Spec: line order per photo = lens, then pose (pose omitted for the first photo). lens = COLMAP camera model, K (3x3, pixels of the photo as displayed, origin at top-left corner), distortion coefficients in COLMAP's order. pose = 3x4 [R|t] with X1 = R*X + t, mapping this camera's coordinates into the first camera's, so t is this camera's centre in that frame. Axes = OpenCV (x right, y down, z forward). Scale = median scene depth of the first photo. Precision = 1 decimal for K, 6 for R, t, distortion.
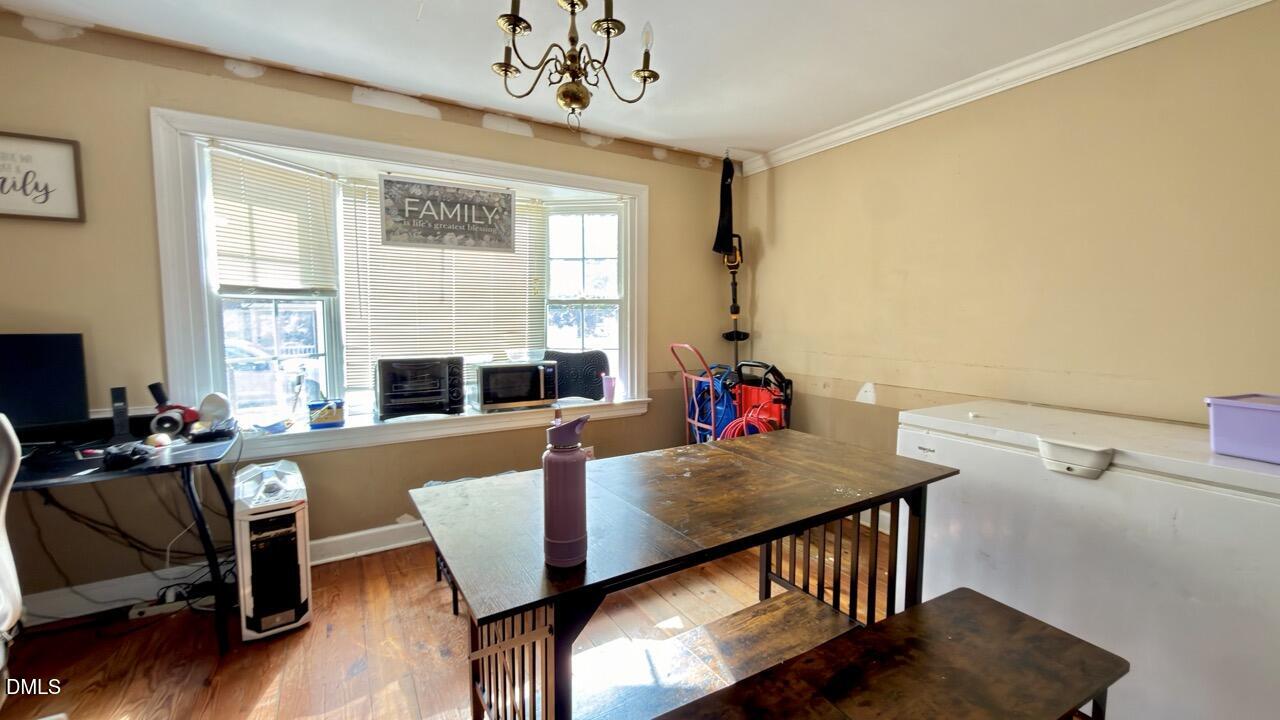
lens RADIAL K [[510.3, 0, 640.0], [0, 510.3, 360.0], [0, 0, 1]] dist [-0.000515, 0.000089]
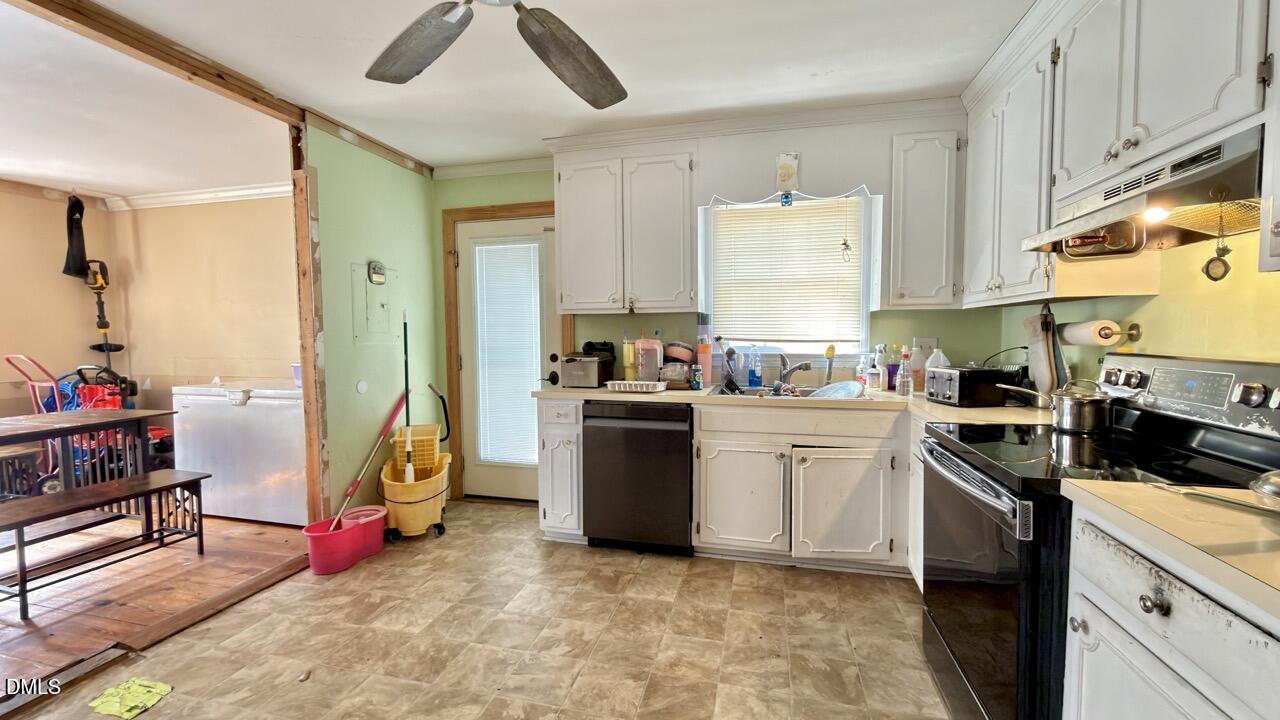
lens RADIAL K [[510.3, 0, 640.0], [0, 510.3, 360.0], [0, 0, 1]] dist [-0.000515, 0.000089]
pose [[0.709683, -0.046616, 0.702977, 0.240500], [0.067881, 0.997691, -0.002370, 0.068389], [-0.701243, 0.049401, 0.711209, -0.695605]]
